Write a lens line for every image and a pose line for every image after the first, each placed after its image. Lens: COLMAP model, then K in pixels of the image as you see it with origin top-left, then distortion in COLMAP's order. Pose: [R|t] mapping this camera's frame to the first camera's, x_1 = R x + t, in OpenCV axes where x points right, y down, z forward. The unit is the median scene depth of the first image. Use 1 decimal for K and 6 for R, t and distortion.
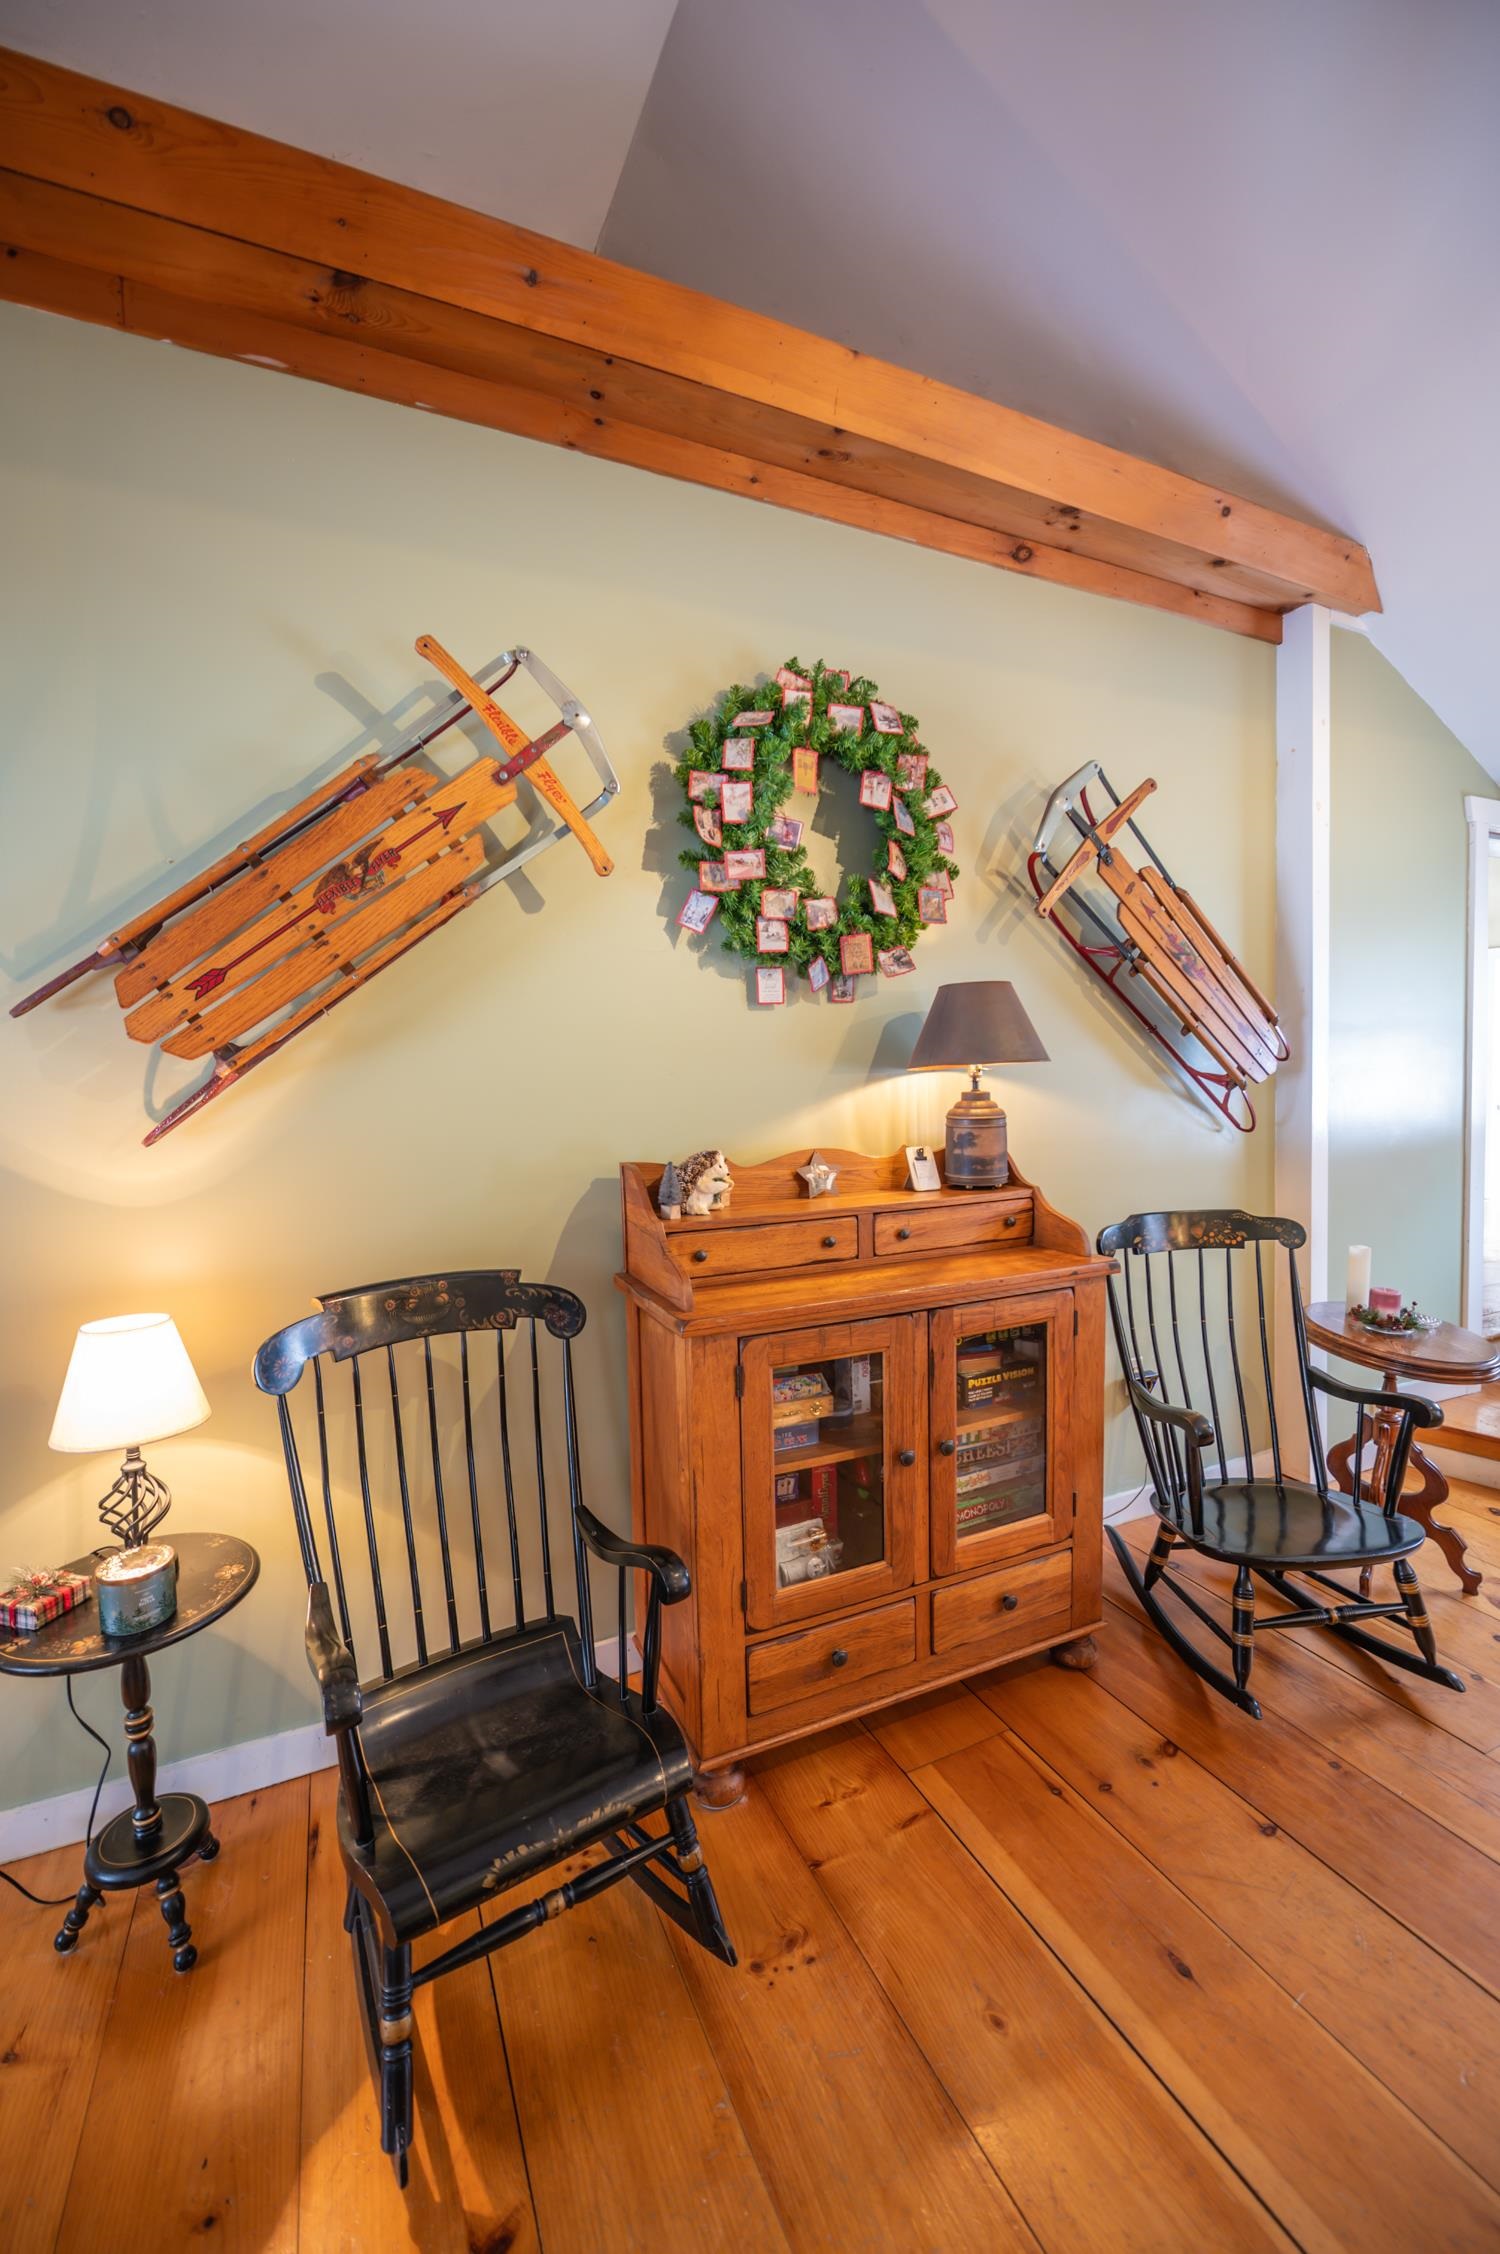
lens RADIAL K [[899.1, 0, 750.0], [0, 899.1, 1127.0], [0, 0, 1]] dist [-0.004115, -0.000121]
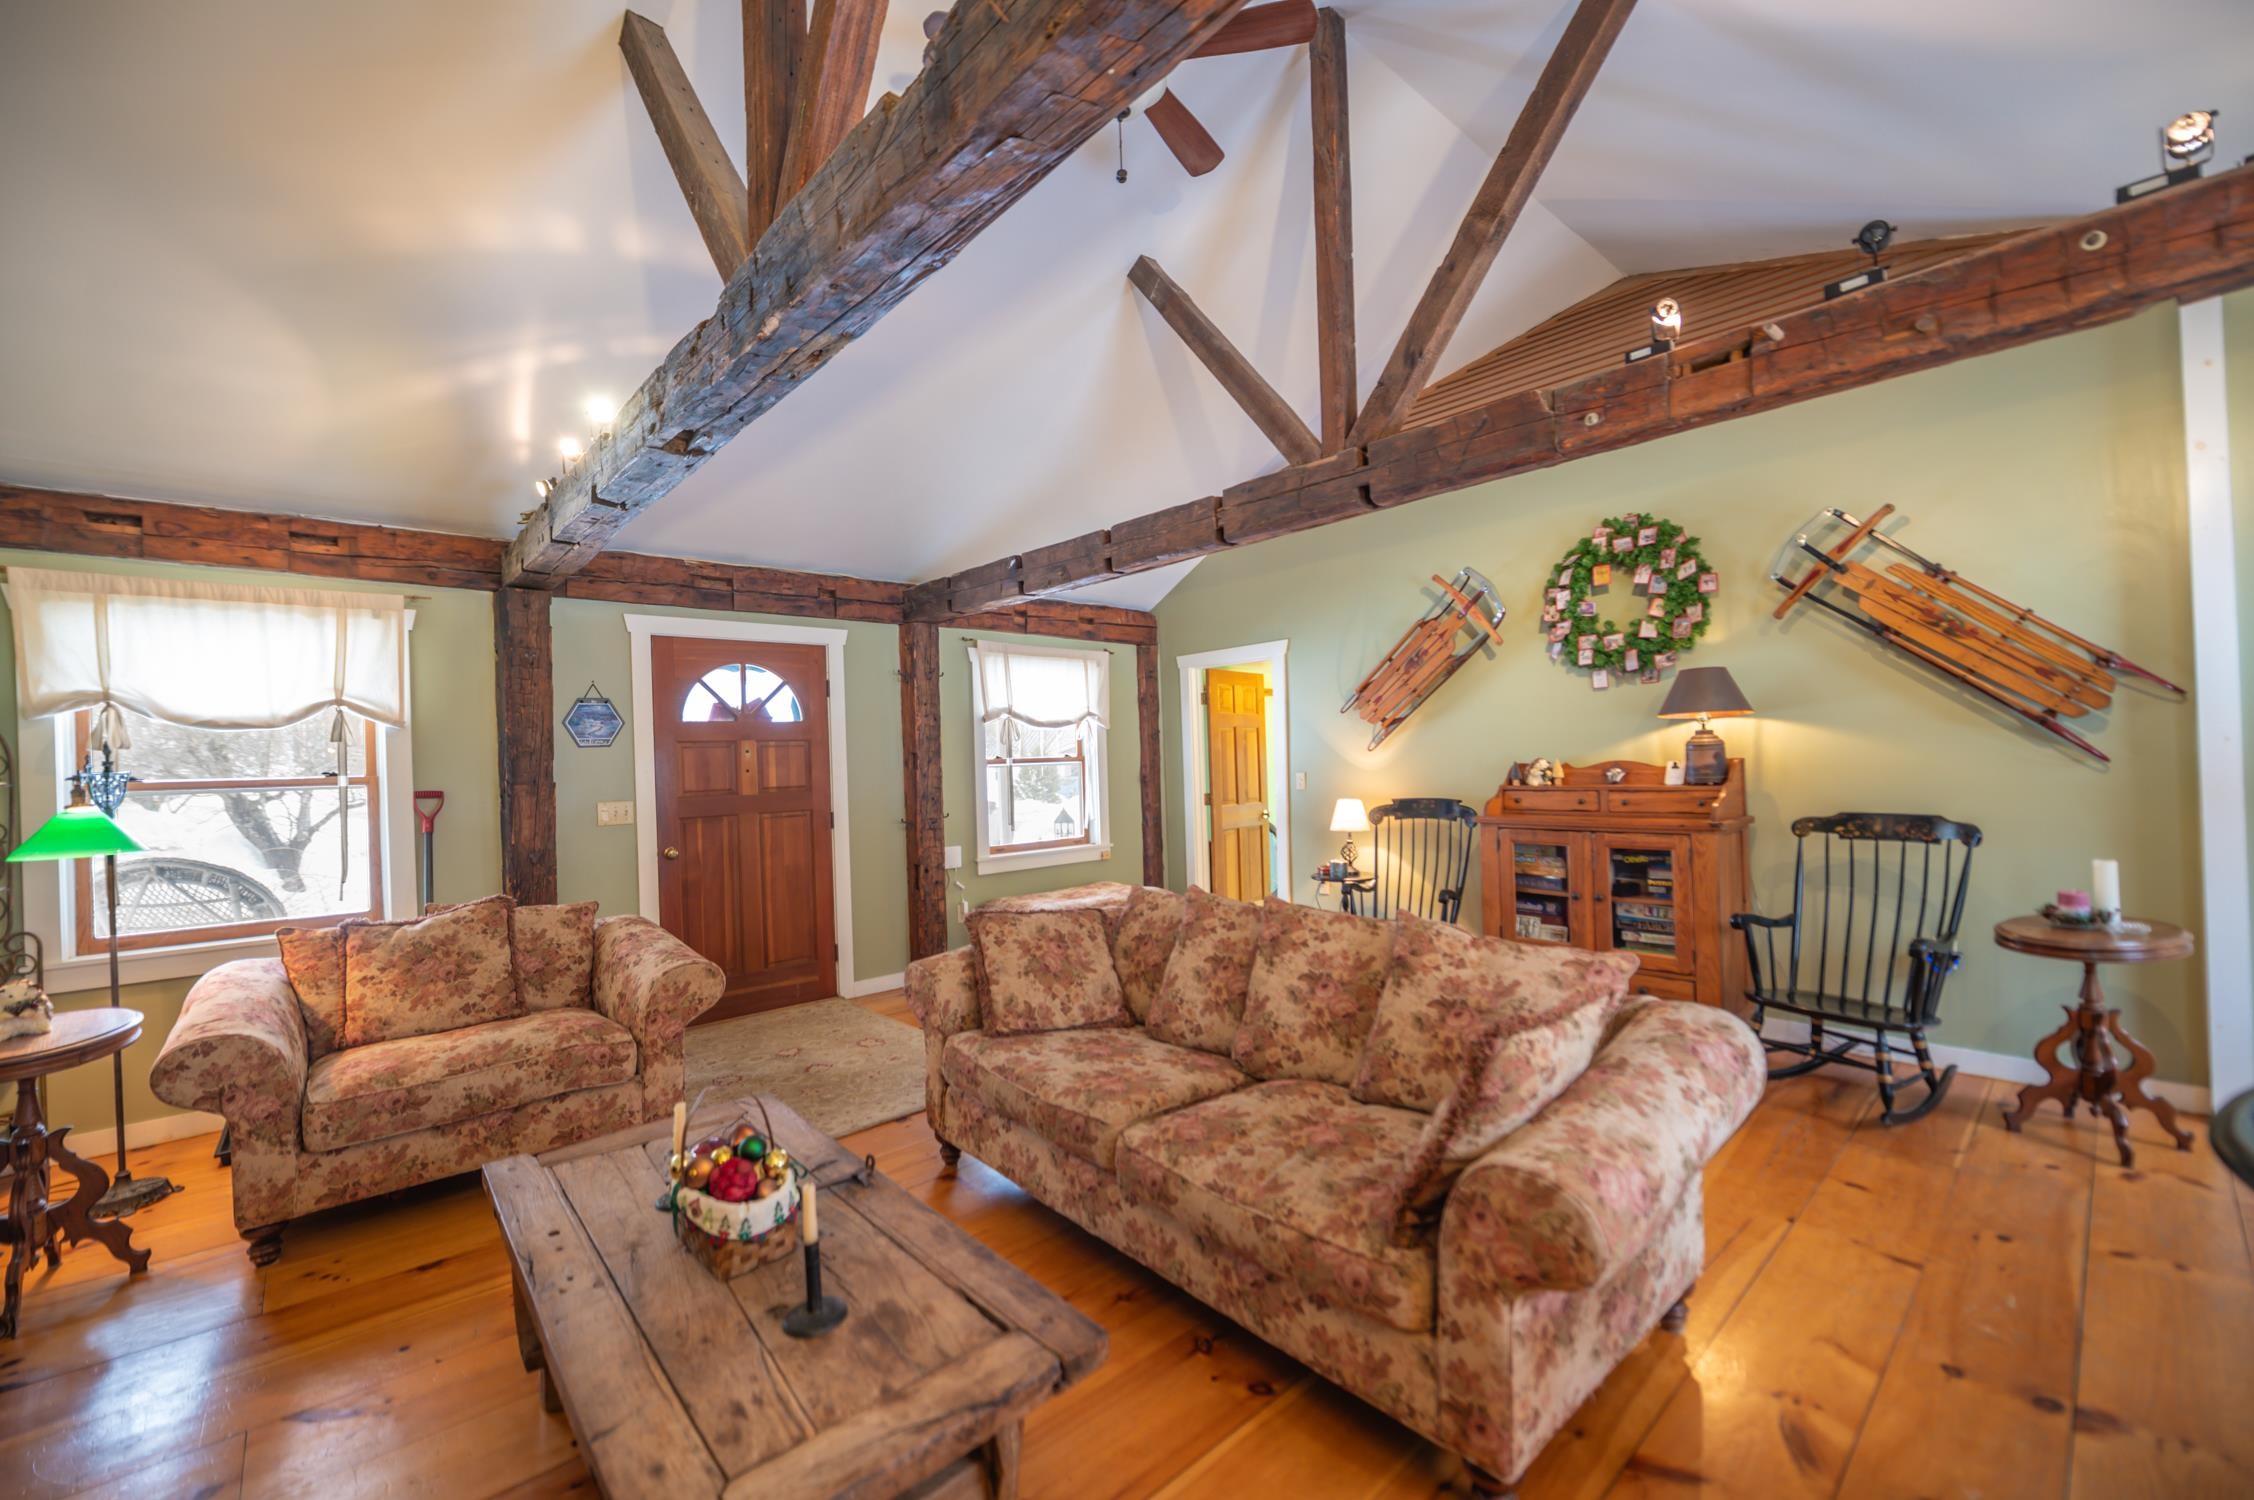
lens RADIAL K [[899.1, 0, 1121.2], [0, 899.1, 752.9], [0, 0, 1]] dist [-0.004115, -0.000121]
pose [[0.296527, 0.006864, -0.955000, 1.685823], [-0.038458, 0.999249, -0.004759, 0.061383], [0.954250, 0.038138, 0.296568, -0.636686]]
